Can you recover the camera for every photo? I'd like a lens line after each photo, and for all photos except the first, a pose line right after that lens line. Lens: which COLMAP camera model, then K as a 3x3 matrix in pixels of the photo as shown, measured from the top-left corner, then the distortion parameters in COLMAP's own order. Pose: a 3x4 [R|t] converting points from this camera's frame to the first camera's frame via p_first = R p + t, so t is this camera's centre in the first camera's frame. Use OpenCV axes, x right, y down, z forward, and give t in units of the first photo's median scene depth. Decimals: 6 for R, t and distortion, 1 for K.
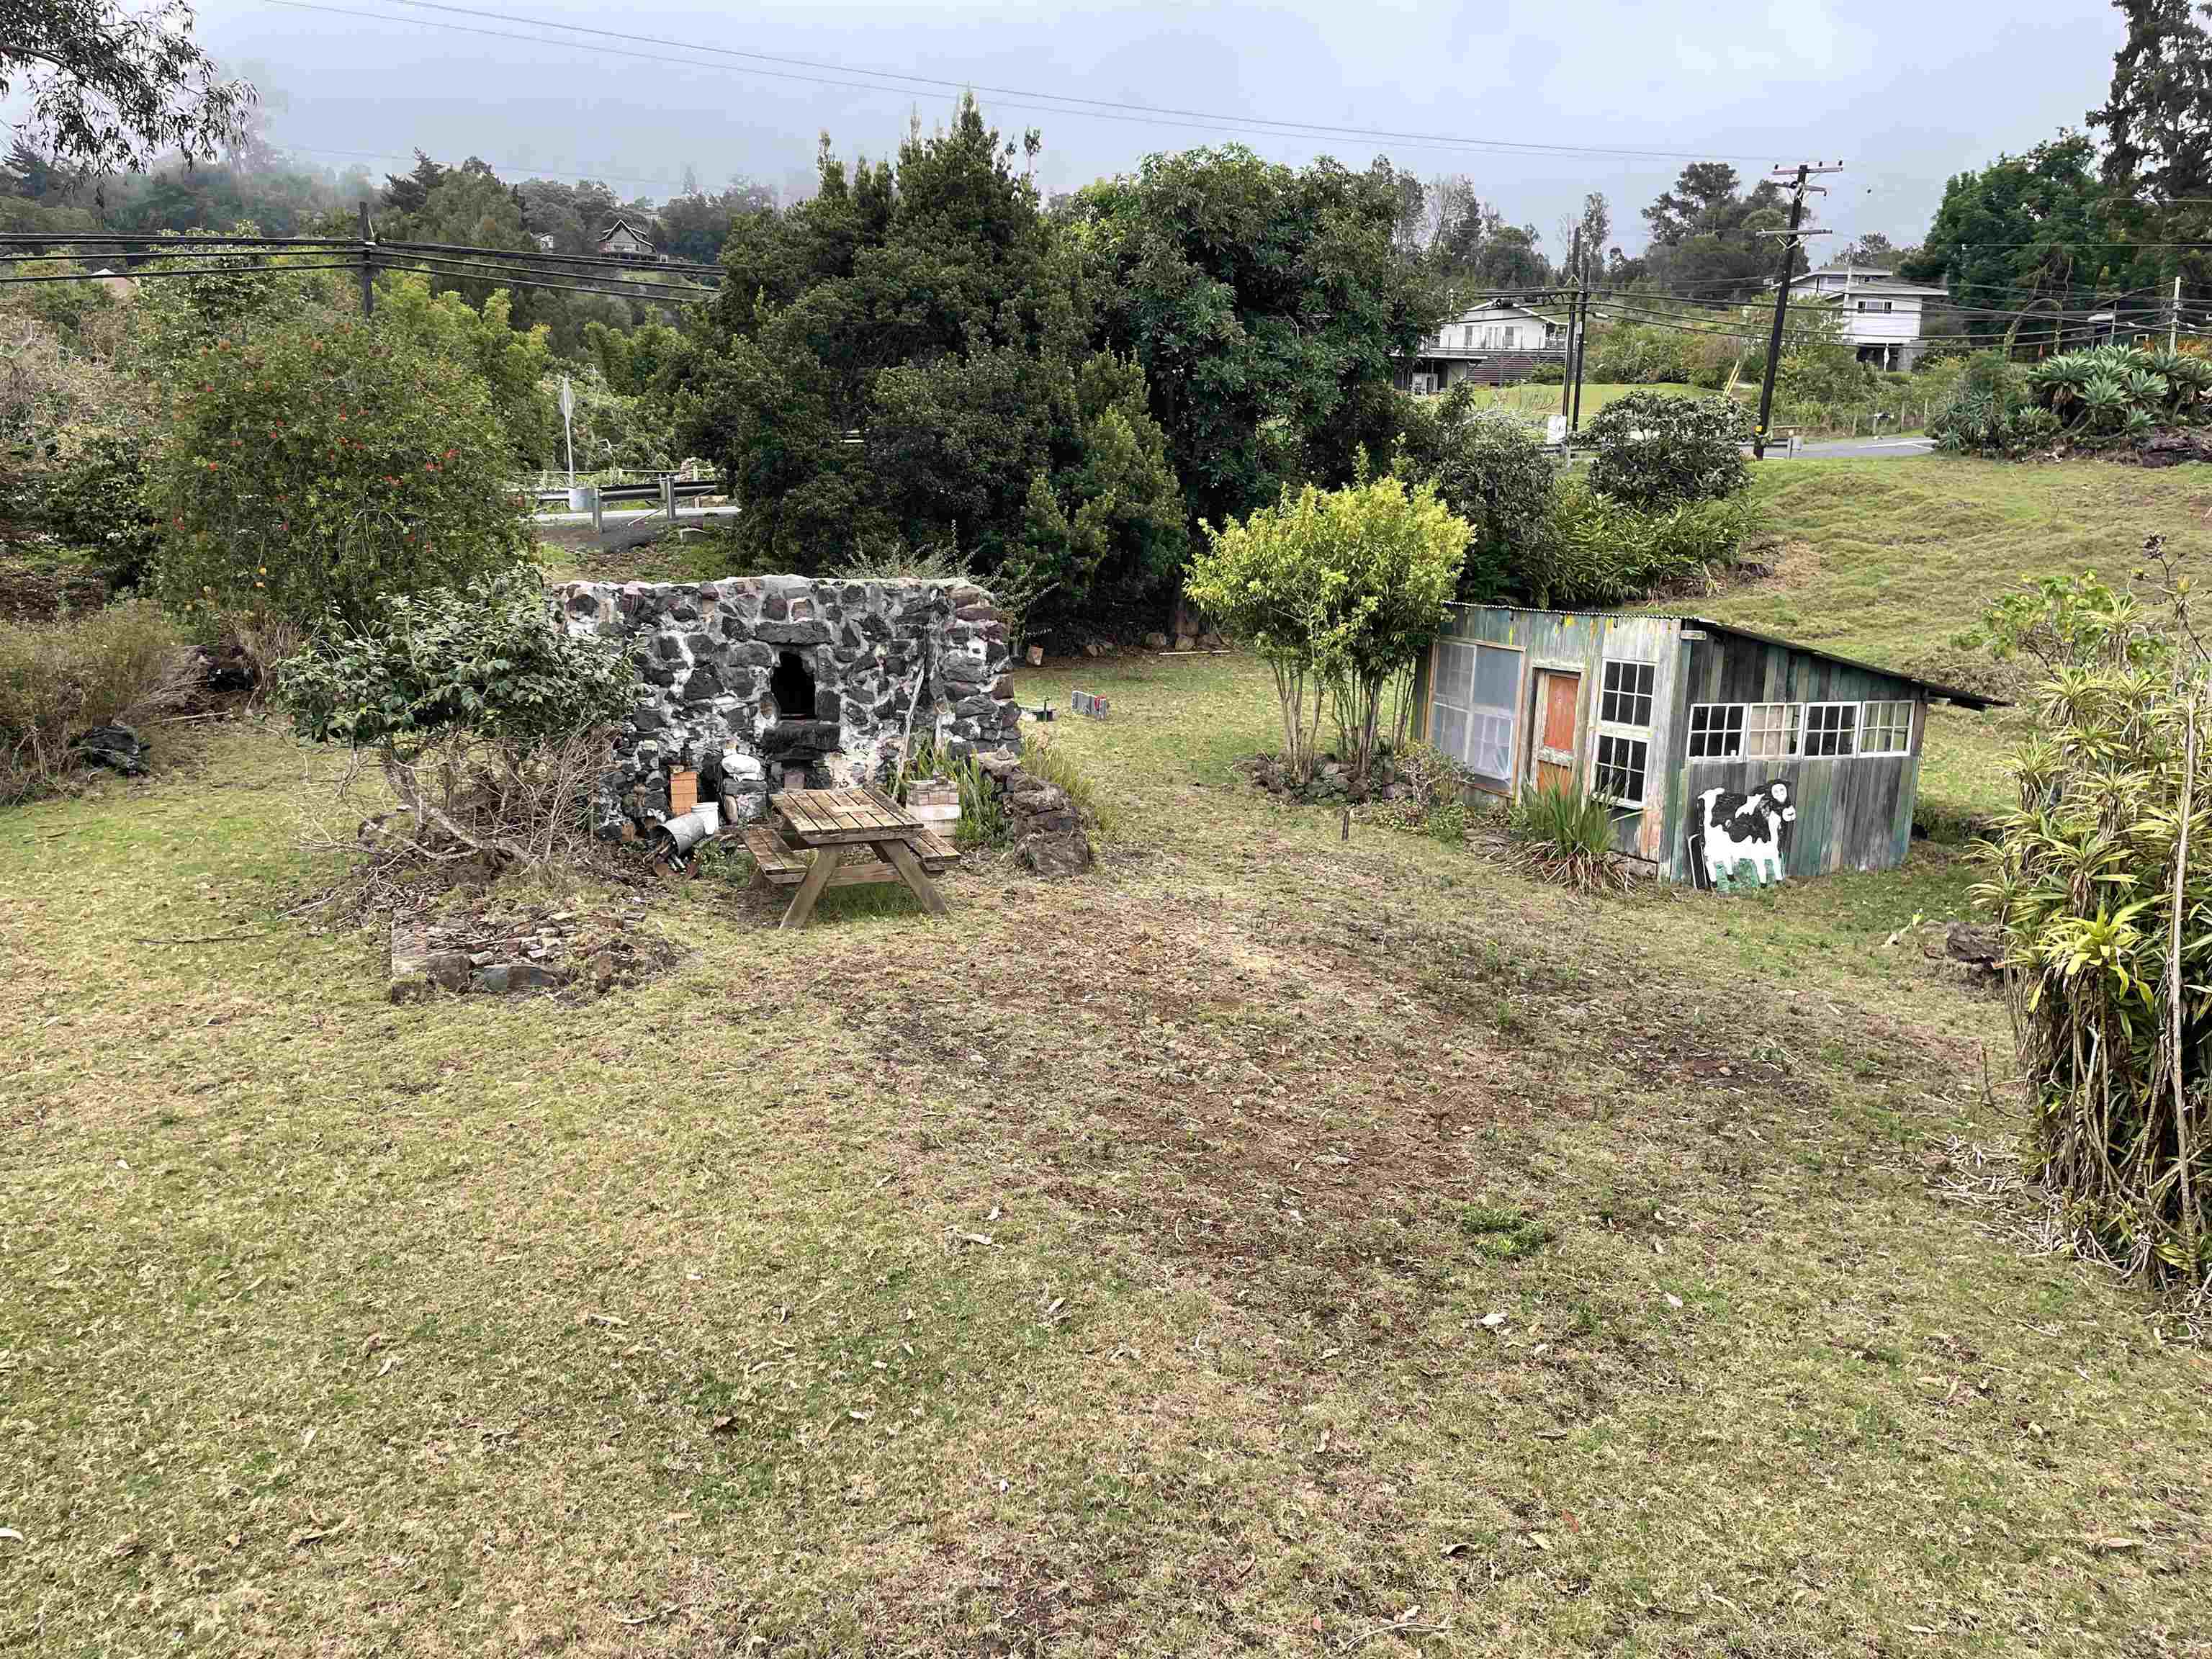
lens RADIAL K [[1649.4, 0, 1106.0], [0, 1649.4, 829.5], [0, 0, 1]] dist [0.013696, -0.068589]
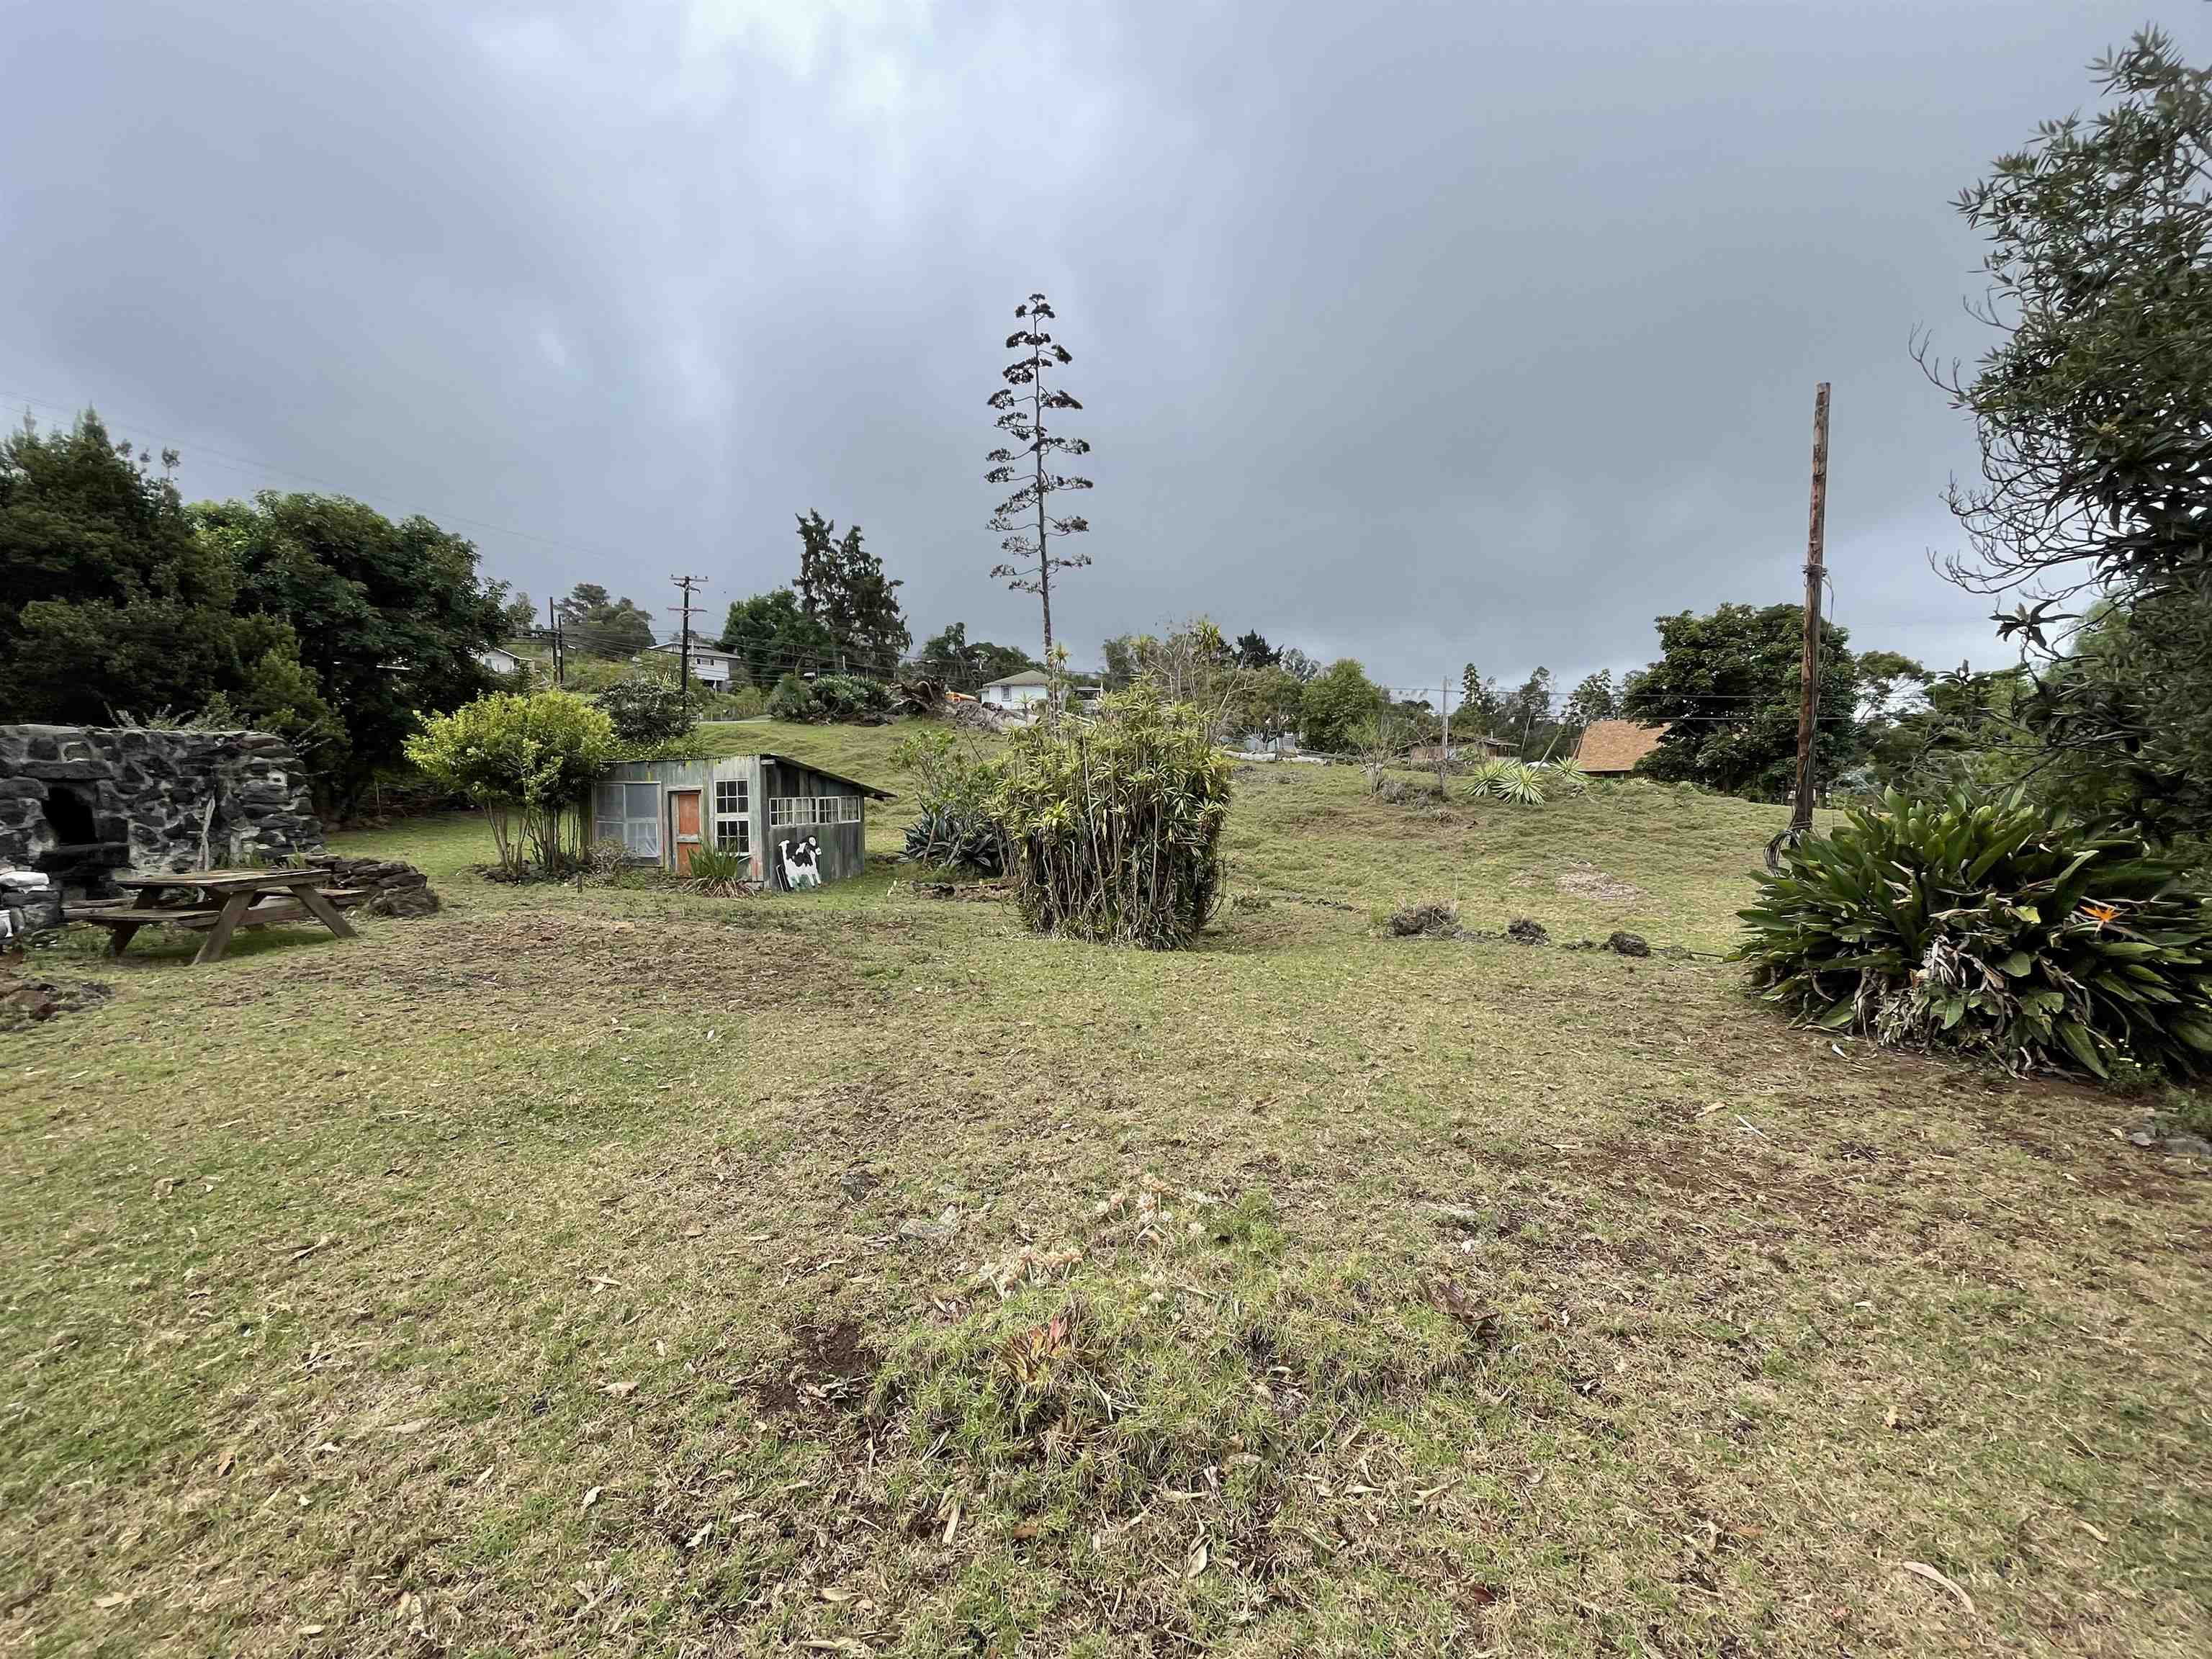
lens RADIAL K [[868.8, 0, 1112.5], [0, 868.8, 800.1], [0, 0, 1]] dist [0.020188, -0.009509]
pose [[0.635867, -0.058969, 0.769542, -0.178259], [0.186330, 0.979312, -0.078920, 0.082049], [-0.748968, 0.193571, 0.633701, 0.038414]]
